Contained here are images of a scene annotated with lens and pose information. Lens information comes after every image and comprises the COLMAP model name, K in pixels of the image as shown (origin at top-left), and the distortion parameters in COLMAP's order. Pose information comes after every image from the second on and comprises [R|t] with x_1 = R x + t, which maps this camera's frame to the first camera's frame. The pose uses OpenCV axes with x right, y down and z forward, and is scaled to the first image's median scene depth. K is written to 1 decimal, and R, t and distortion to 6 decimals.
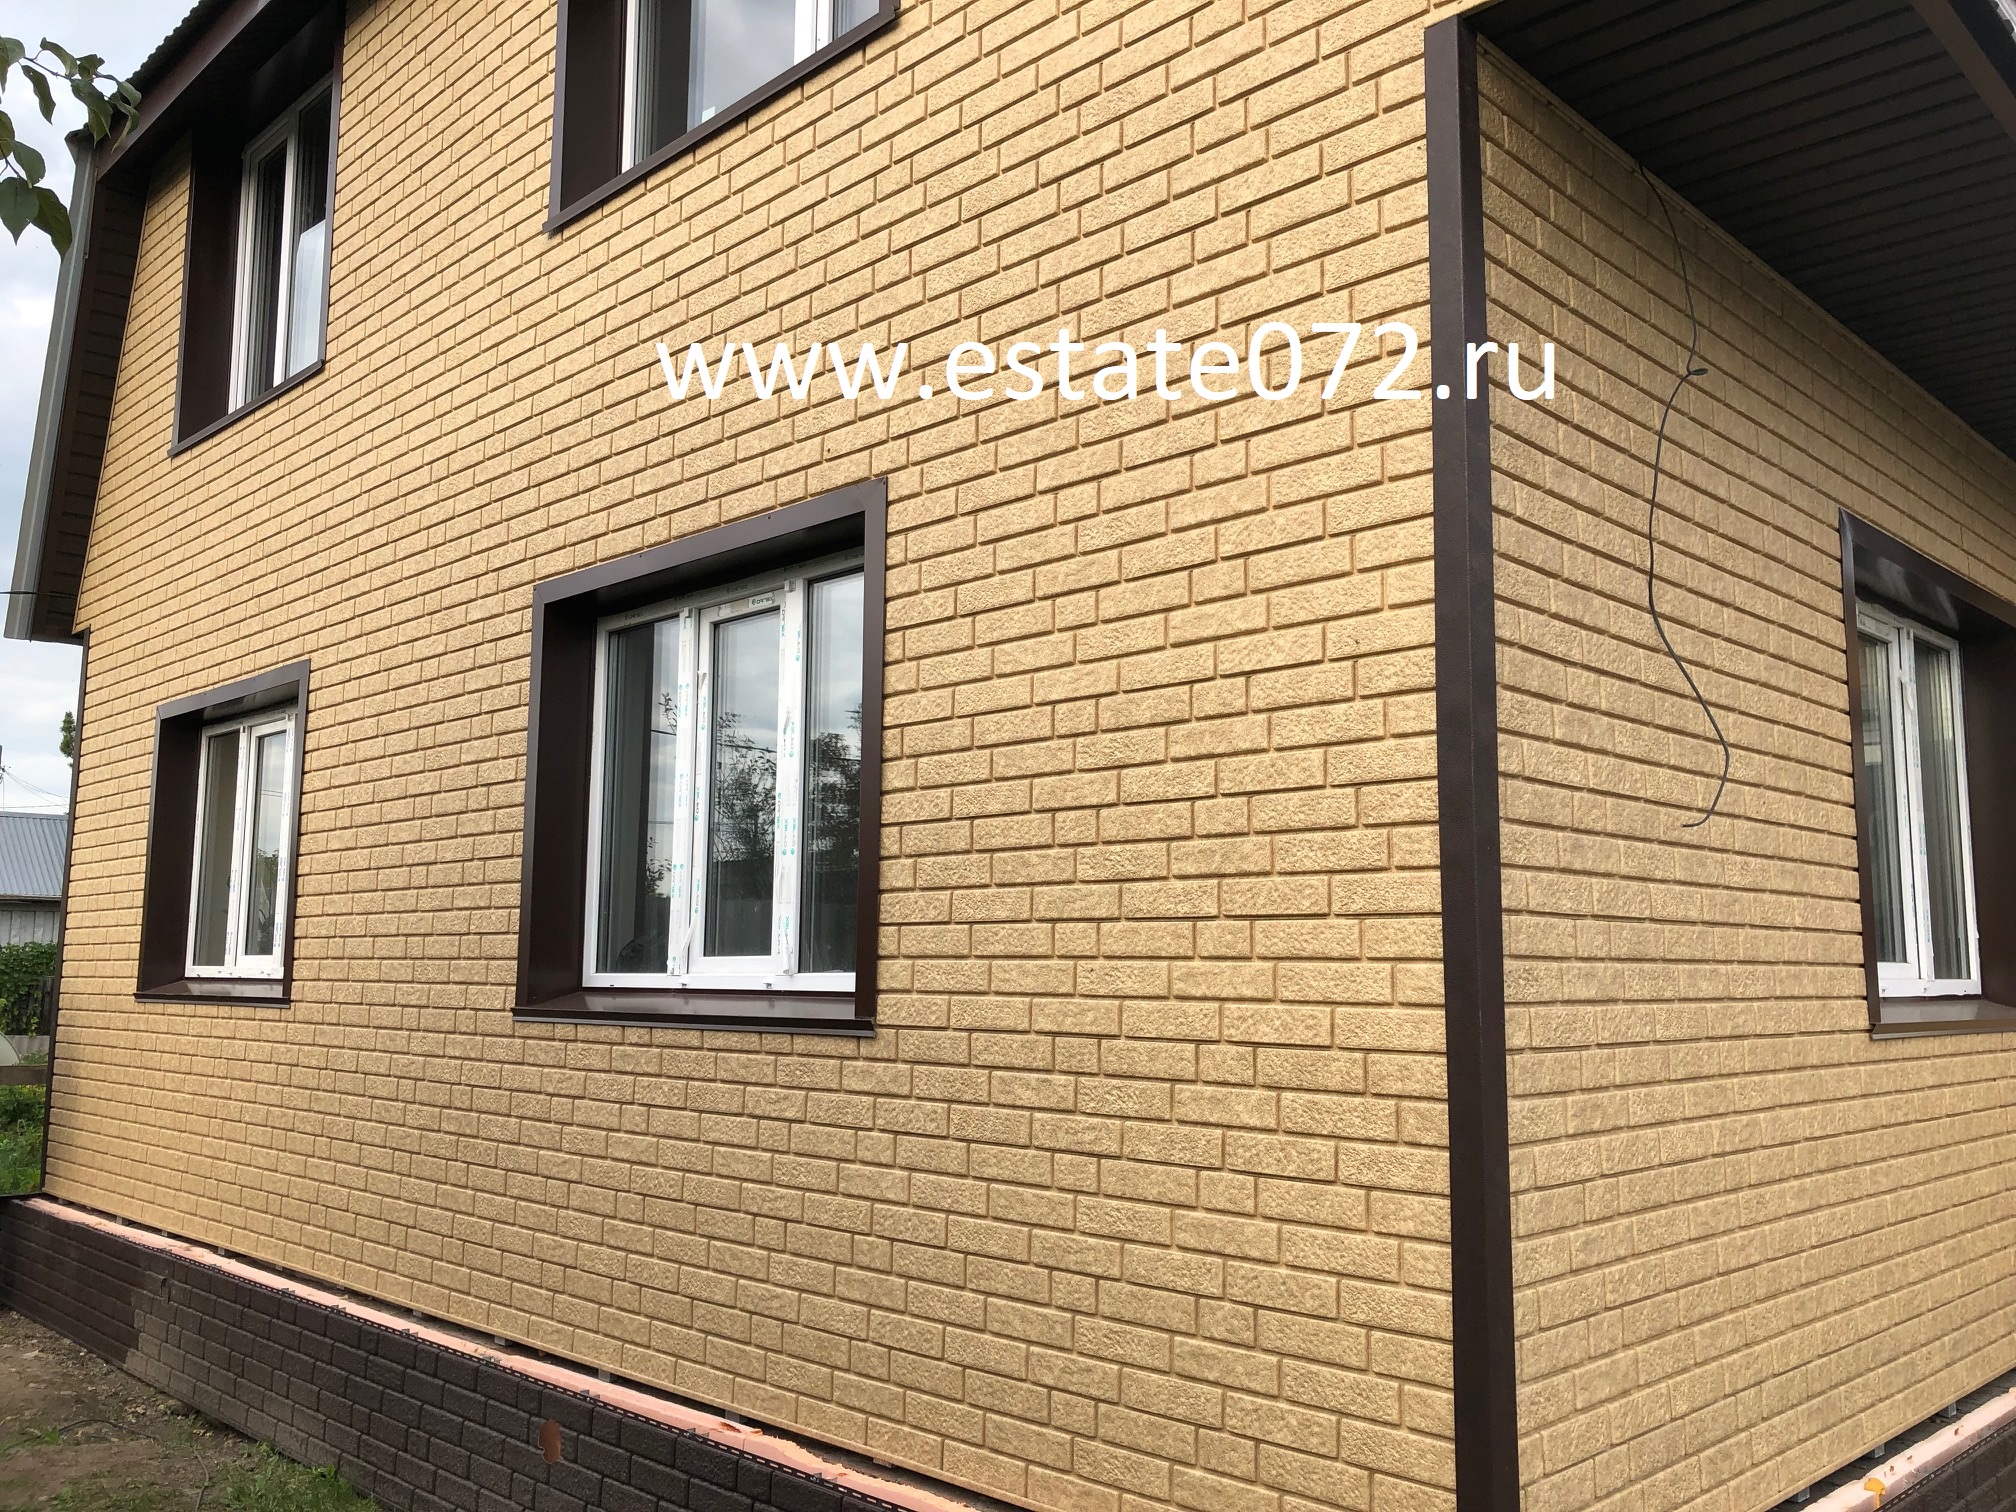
lens RADIAL K [[1671.3, 0, 990.4], [0, 1671.3, 758.7], [0, 0, 1]] dist [0.033748, -0.054376]
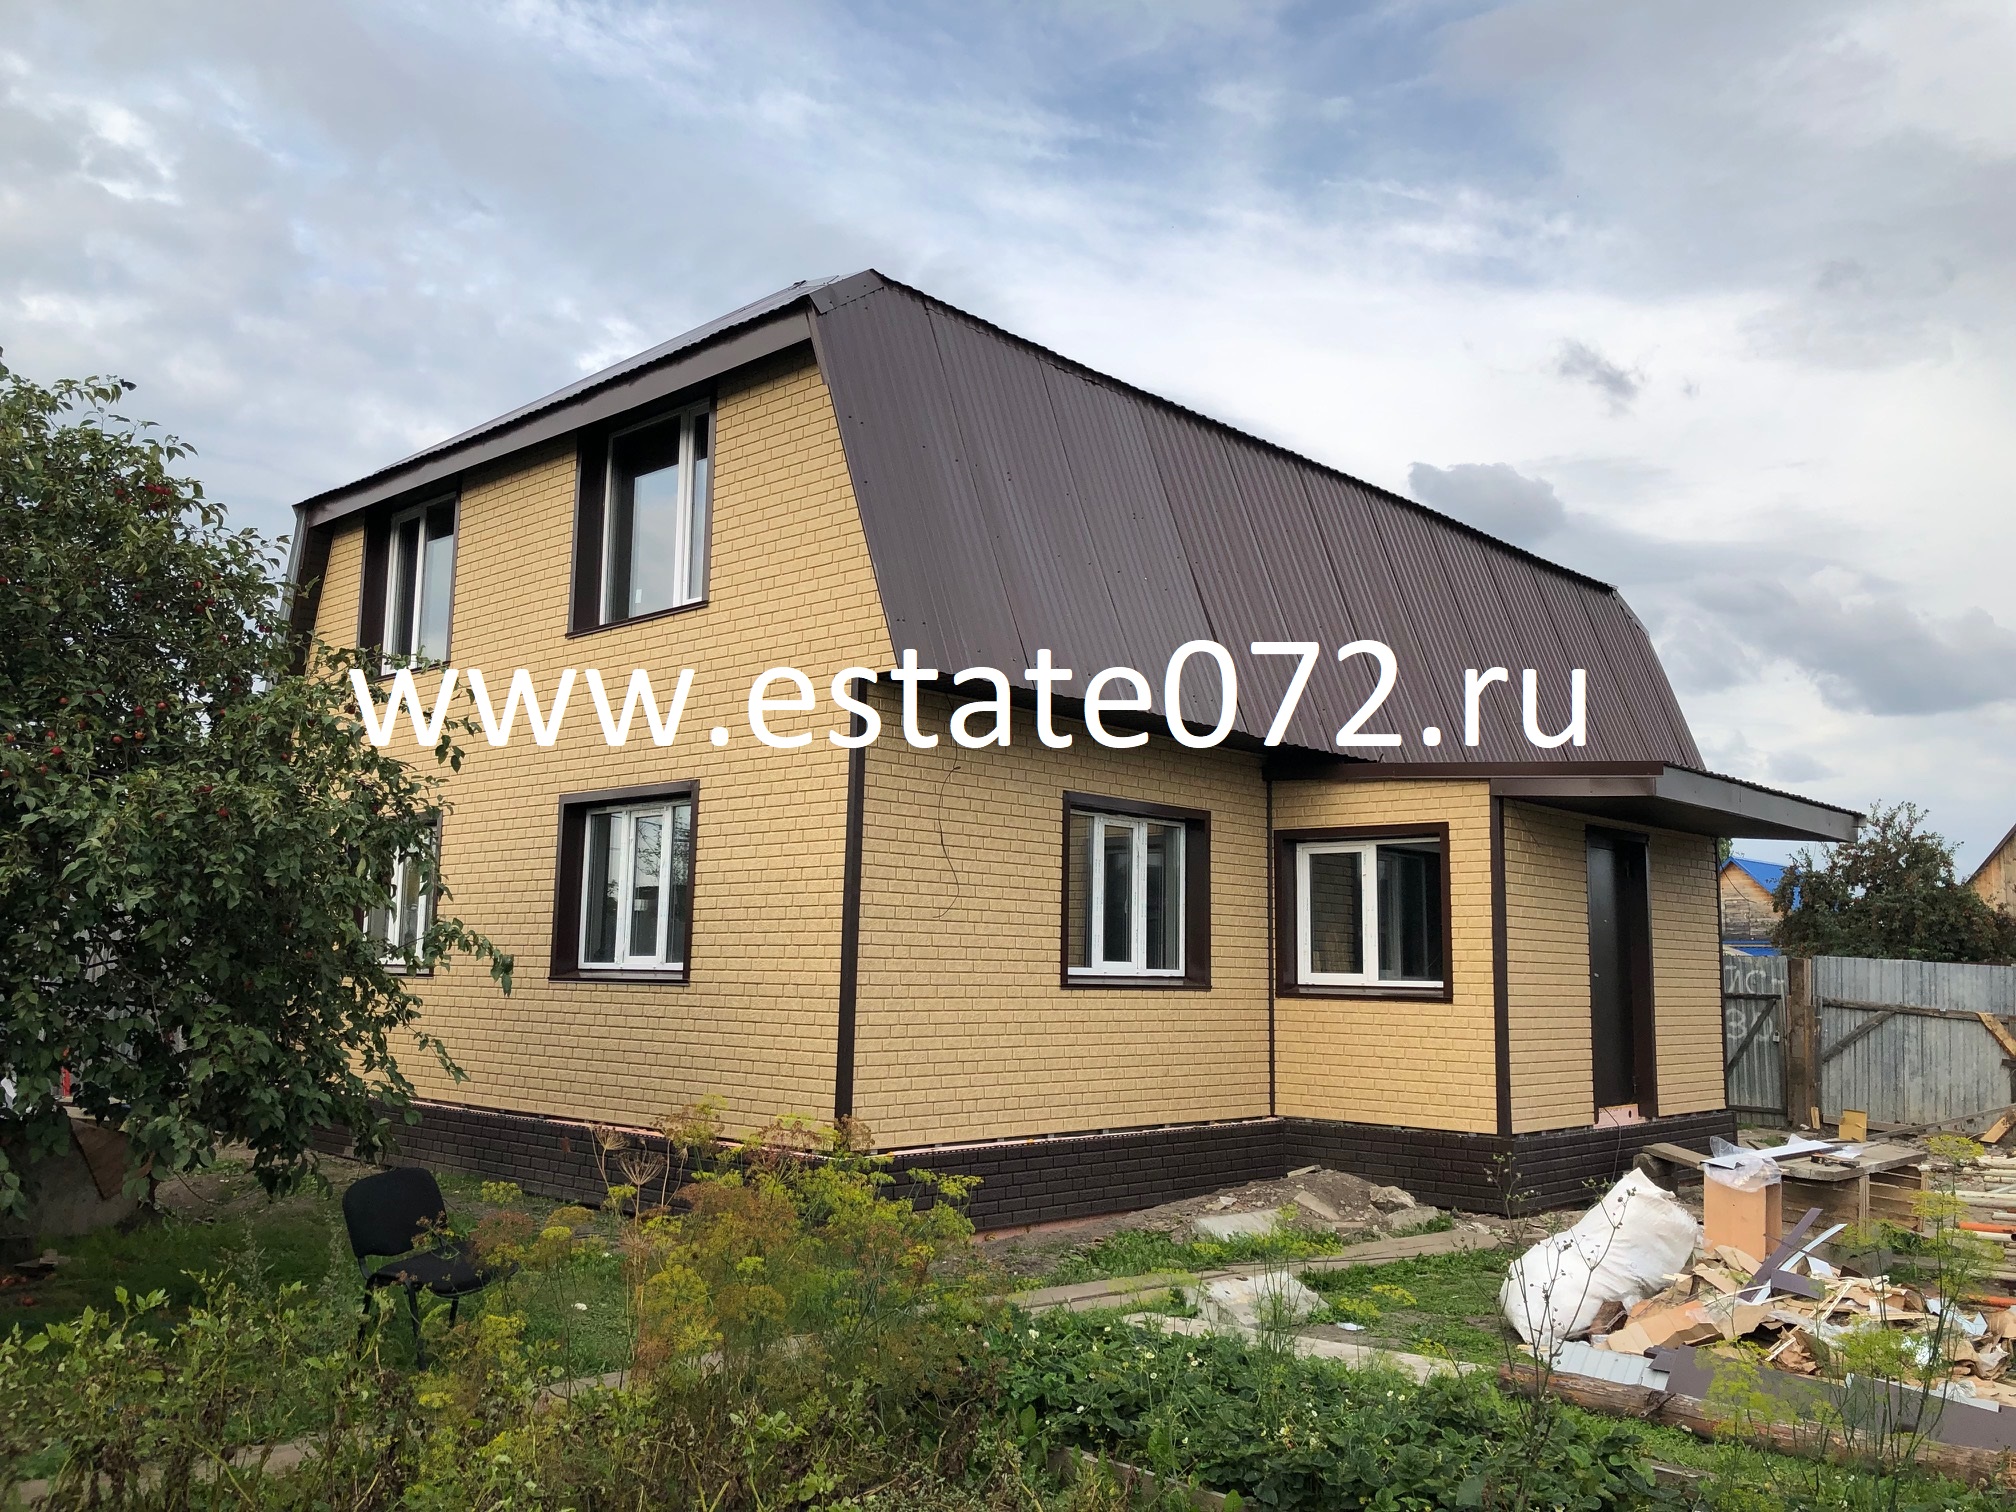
lens RADIAL K [[1671.3, 0, 1054.2], [0, 1671.3, 768.5], [0, 0, 1]] dist [0.033748, -0.054376]
pose [[0.998311, 0.015360, 0.056034, 0.328537], [-0.015641, 0.999867, 0.004578, -0.189426], [-0.055956, -0.005447, 0.998418, -1.583733]]
